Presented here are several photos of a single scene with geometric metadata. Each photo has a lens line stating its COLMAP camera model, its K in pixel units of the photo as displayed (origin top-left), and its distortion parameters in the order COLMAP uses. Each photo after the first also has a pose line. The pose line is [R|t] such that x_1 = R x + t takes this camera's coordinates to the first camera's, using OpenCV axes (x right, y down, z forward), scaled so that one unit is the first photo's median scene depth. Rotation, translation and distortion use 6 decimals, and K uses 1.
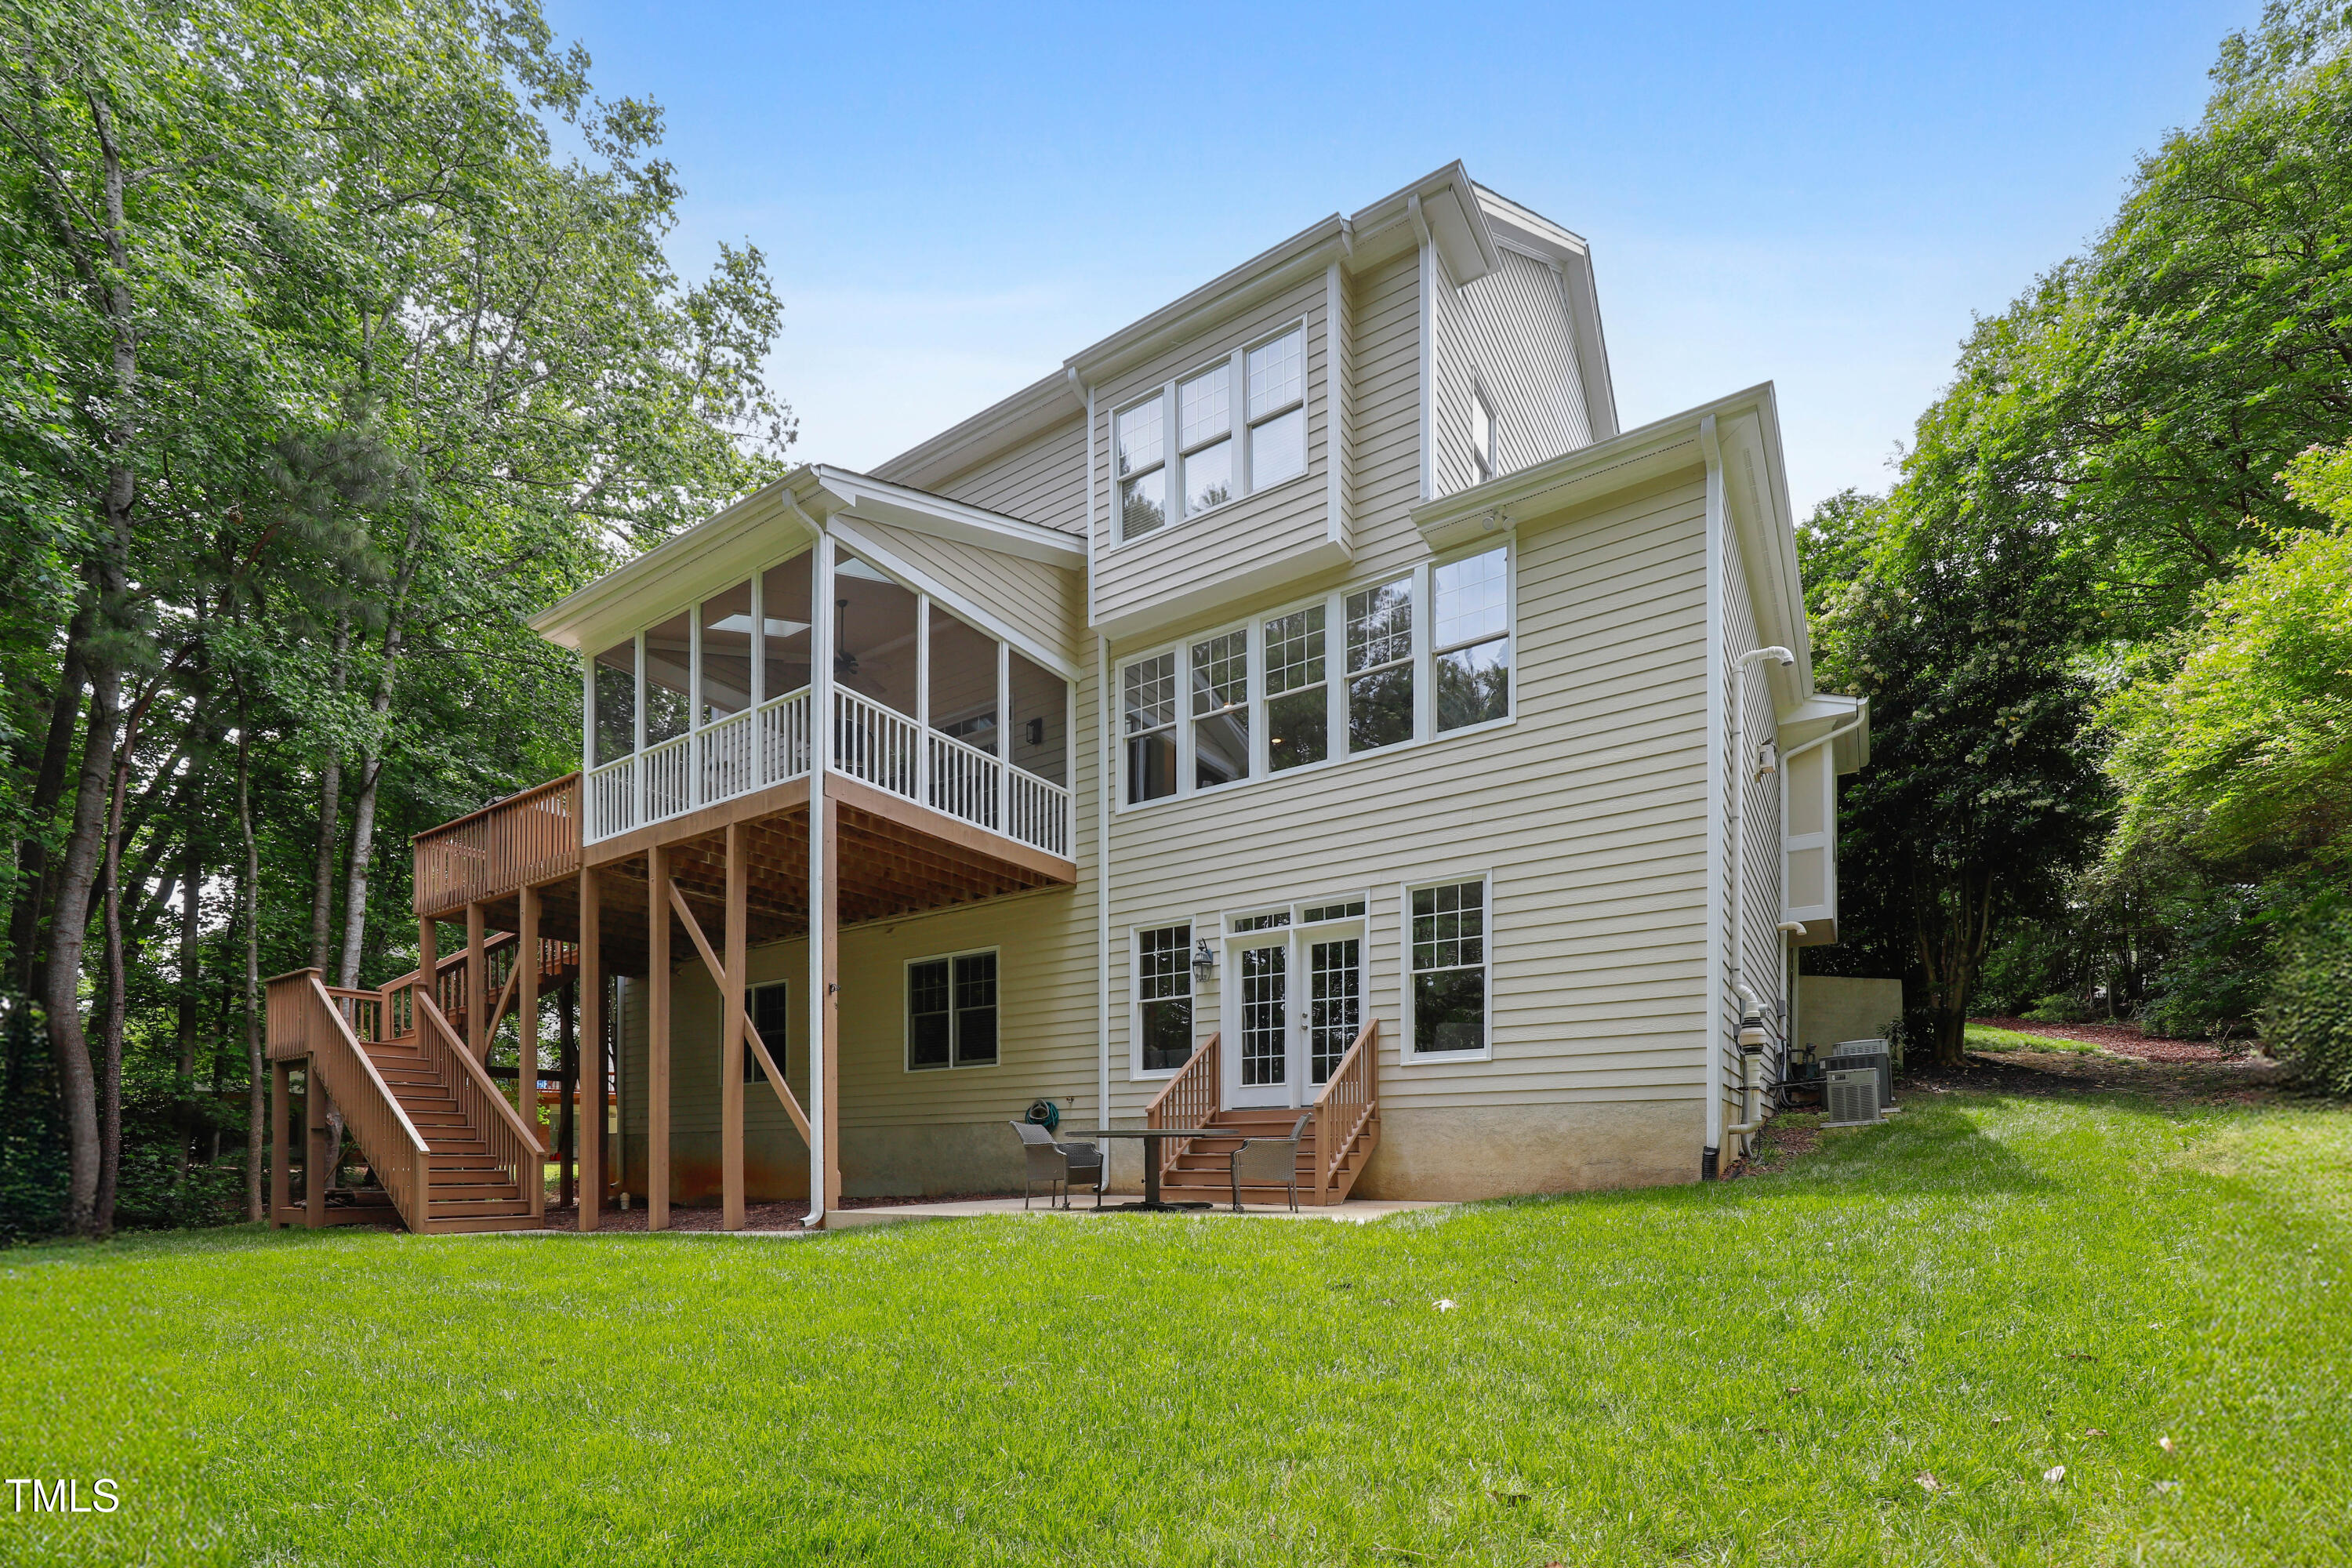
lens RADIAL K [[1075.0, 0, 1176.0], [0, 1075.0, 784.0], [0, 0, 1]] dist [-0.005053, -0.000285]
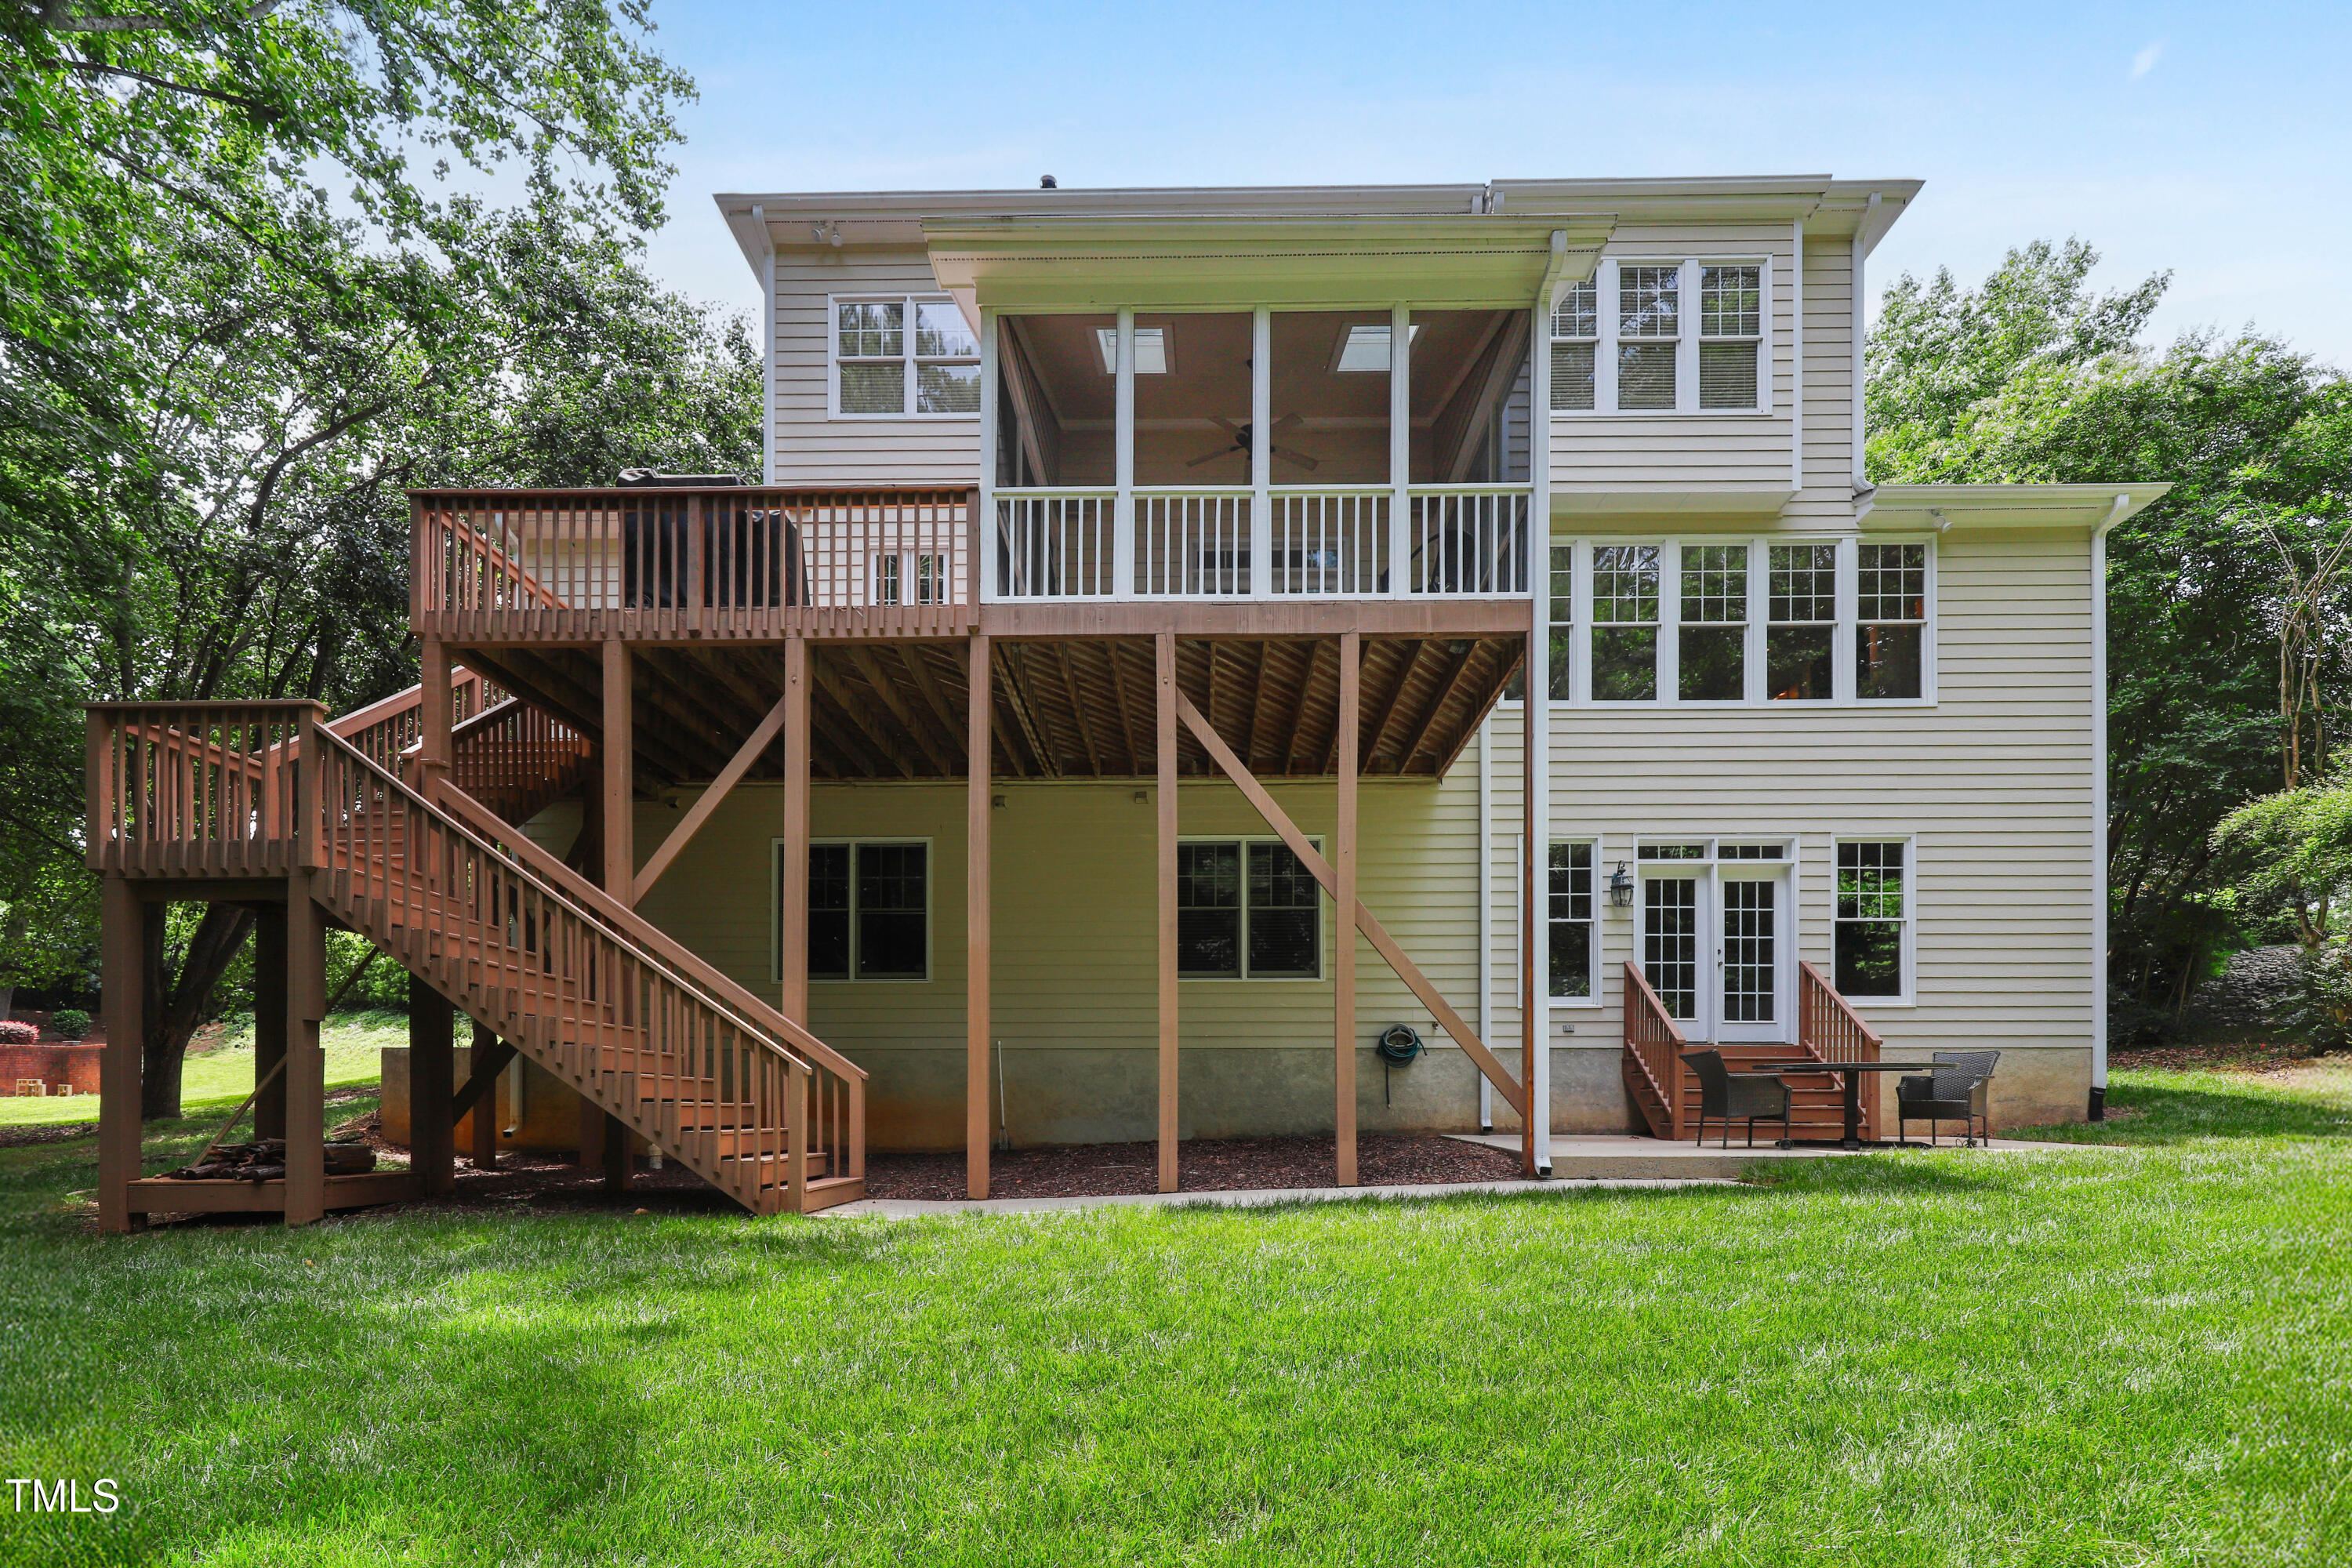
lens RADIAL K [[1075.0, 0, 1176.0], [0, 1075.0, 784.0], [0, 0, 1]] dist [-0.005053, -0.000285]
pose [[0.855069, 0.158655, 0.493645, -0.804245], [-0.180432, 0.983581, -0.003581, 0.155380], [-0.486108, -0.086007, 0.869656, 0.393393]]
